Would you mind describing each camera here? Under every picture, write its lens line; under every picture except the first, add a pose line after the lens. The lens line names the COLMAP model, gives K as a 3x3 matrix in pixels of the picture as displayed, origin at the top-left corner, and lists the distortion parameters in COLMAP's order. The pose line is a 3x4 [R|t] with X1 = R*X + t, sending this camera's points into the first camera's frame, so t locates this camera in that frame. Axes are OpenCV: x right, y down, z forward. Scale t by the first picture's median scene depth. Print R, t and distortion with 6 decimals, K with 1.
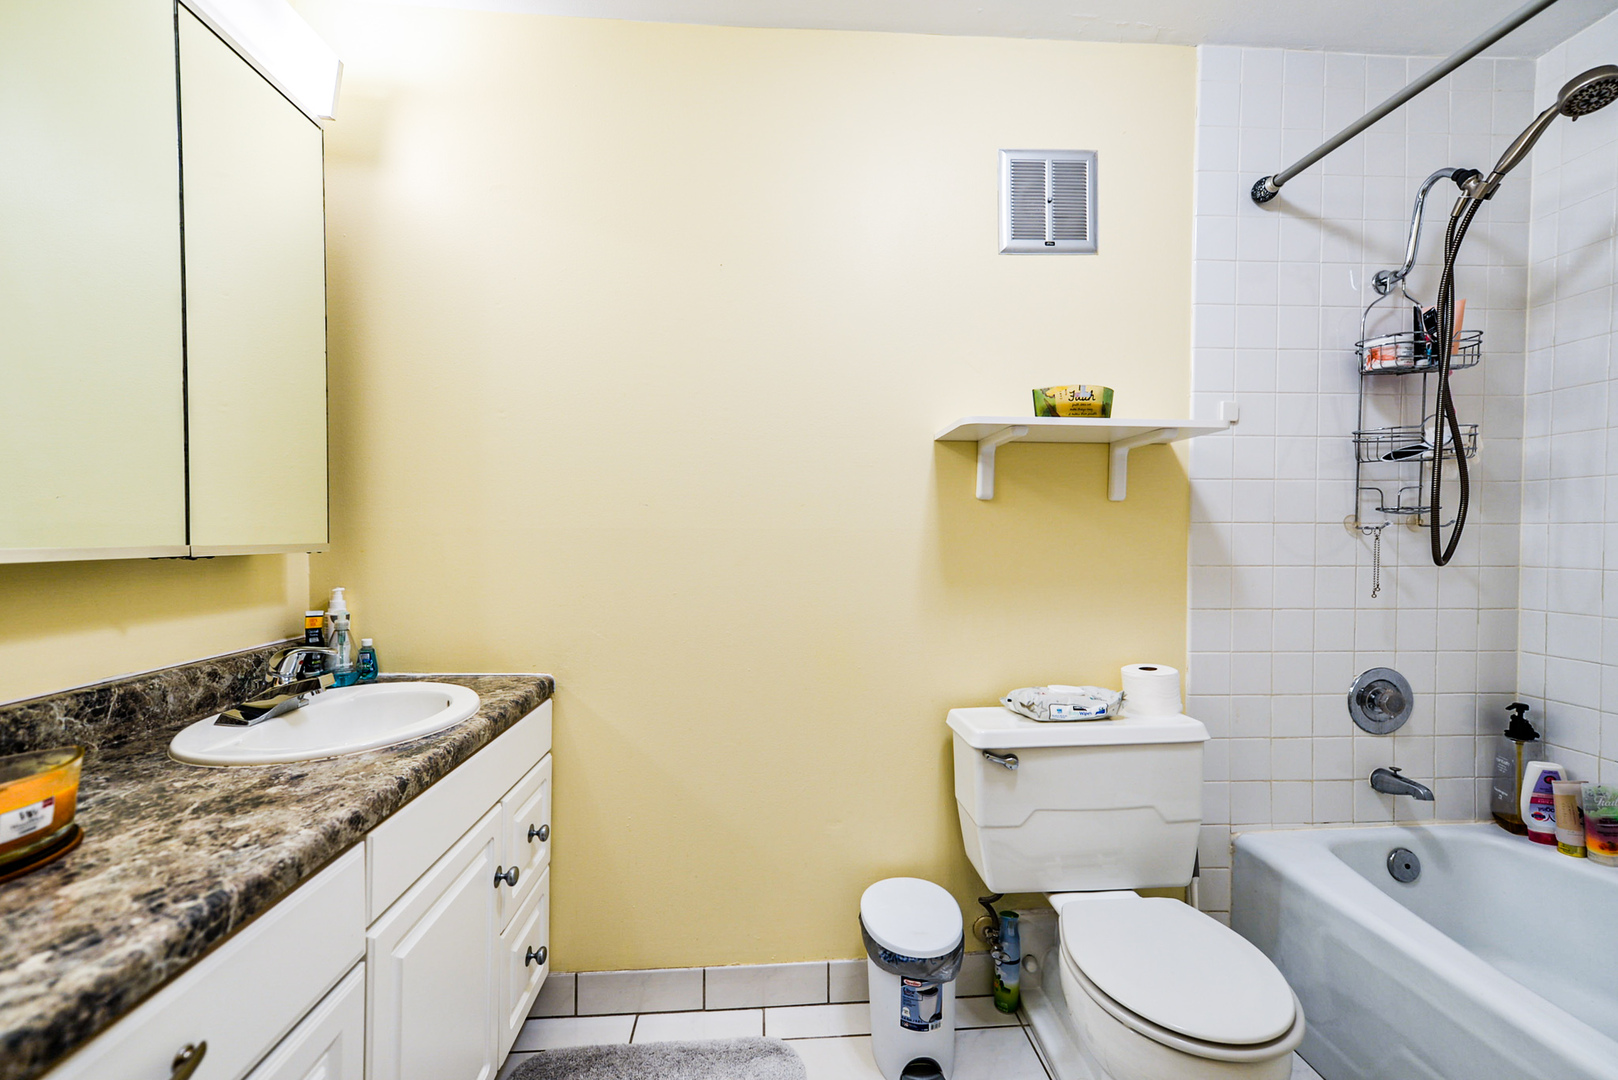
lens RADIAL K [[695.0, 0, 809.0], [0, 695.0, 540.0], [0, 0, 1]] dist [0.017442, 0.000177]
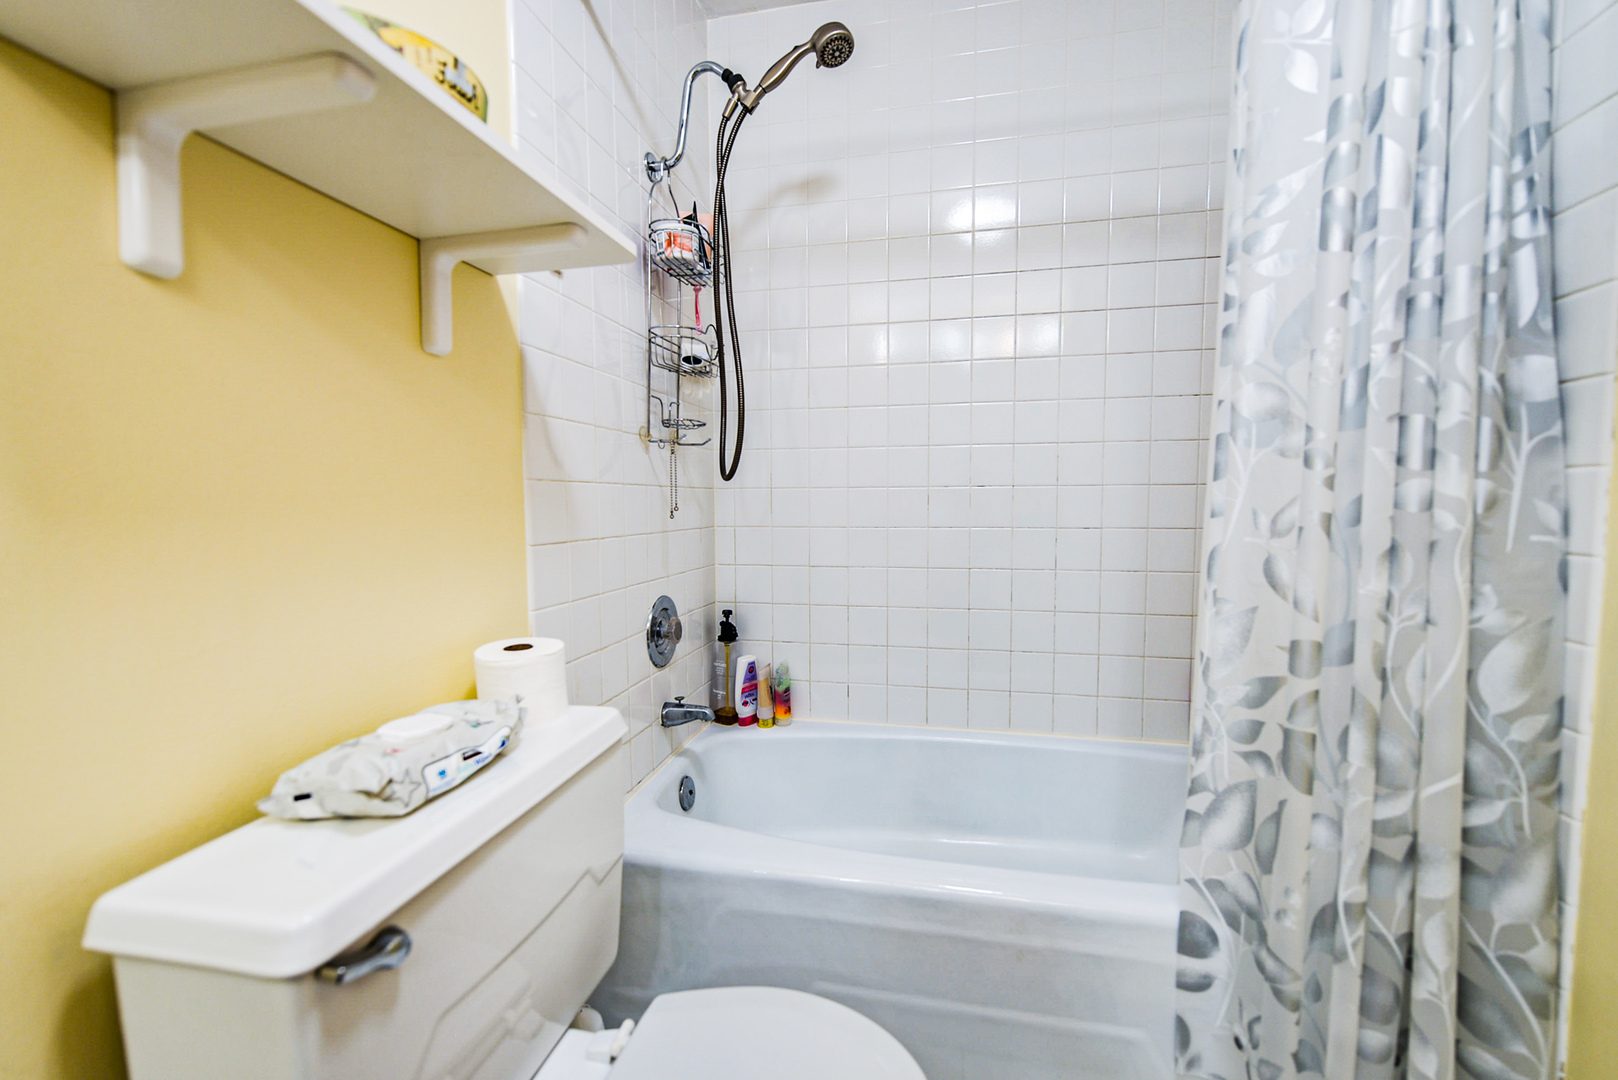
lens RADIAL K [[688.2, 0, 806.4], [0, 688.2, 547.6], [0, 0, 1]] dist [-0.000810, -0.000473]
pose [[0.288782, -0.068541, 0.954938, 0.005023], [0.016894, 0.997644, 0.066497, 0.064225], [-0.957246, -0.003070, 0.289259, 0.586141]]
